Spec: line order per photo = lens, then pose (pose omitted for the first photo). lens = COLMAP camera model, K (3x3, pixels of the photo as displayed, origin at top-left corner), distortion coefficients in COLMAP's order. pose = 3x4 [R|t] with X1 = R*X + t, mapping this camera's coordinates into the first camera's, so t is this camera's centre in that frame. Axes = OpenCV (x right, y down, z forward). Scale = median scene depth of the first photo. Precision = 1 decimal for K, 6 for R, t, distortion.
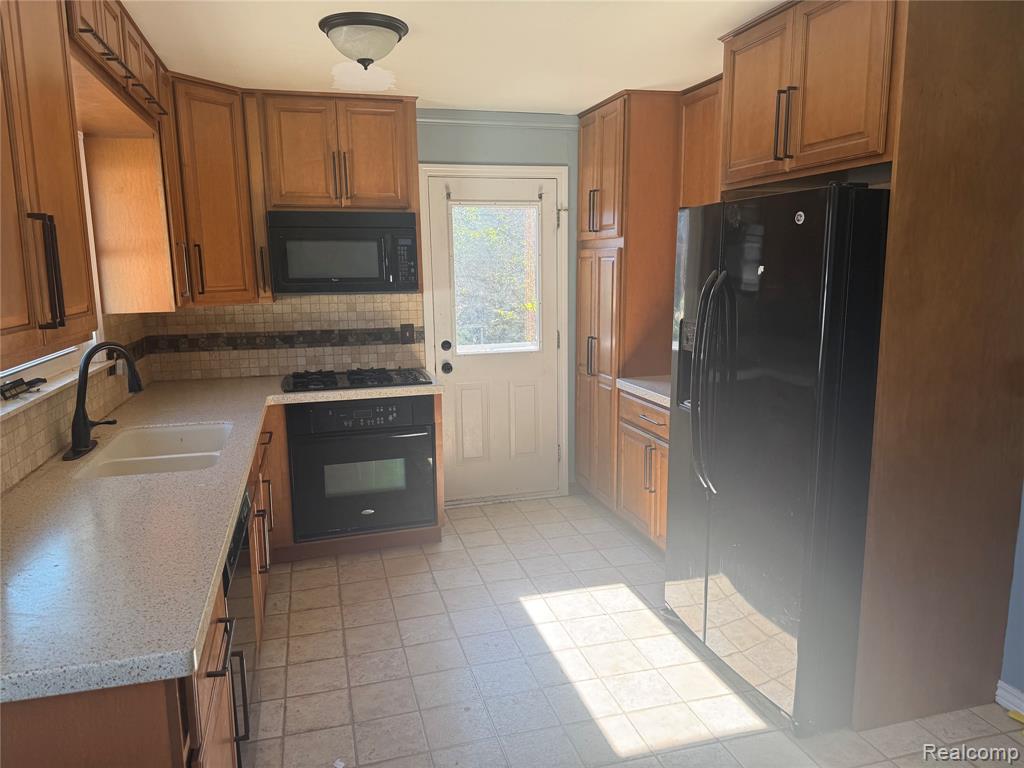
lens RADIAL K [[732.7, 0, 512.0], [0, 732.7, 384.0], [0, 0, 1]] dist [0.146932, -0.182262]
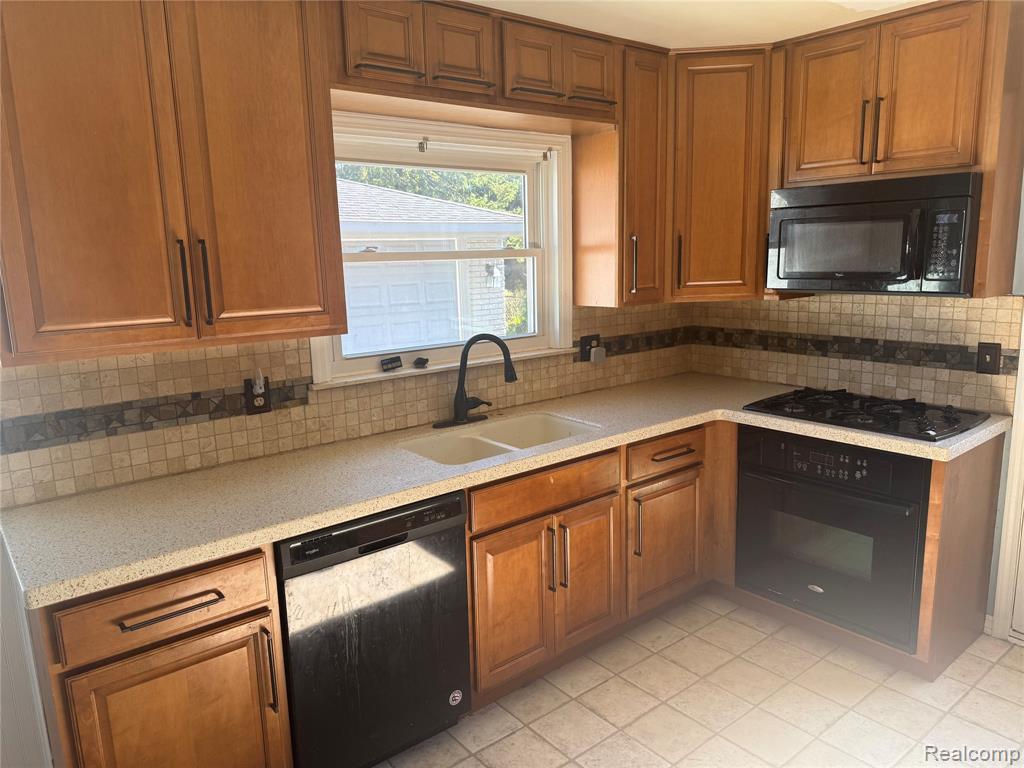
lens RADIAL K [[732.7, 0, 512.0], [0, 732.7, 384.0], [0, 0, 1]] dist [0.146932, -0.182262]
pose [[0.396405, 0.171758, -0.901866, 0.309894], [-0.128659, 0.983043, 0.130667, -0.083502], [0.909016, 0.064236, 0.411781, 0.372792]]
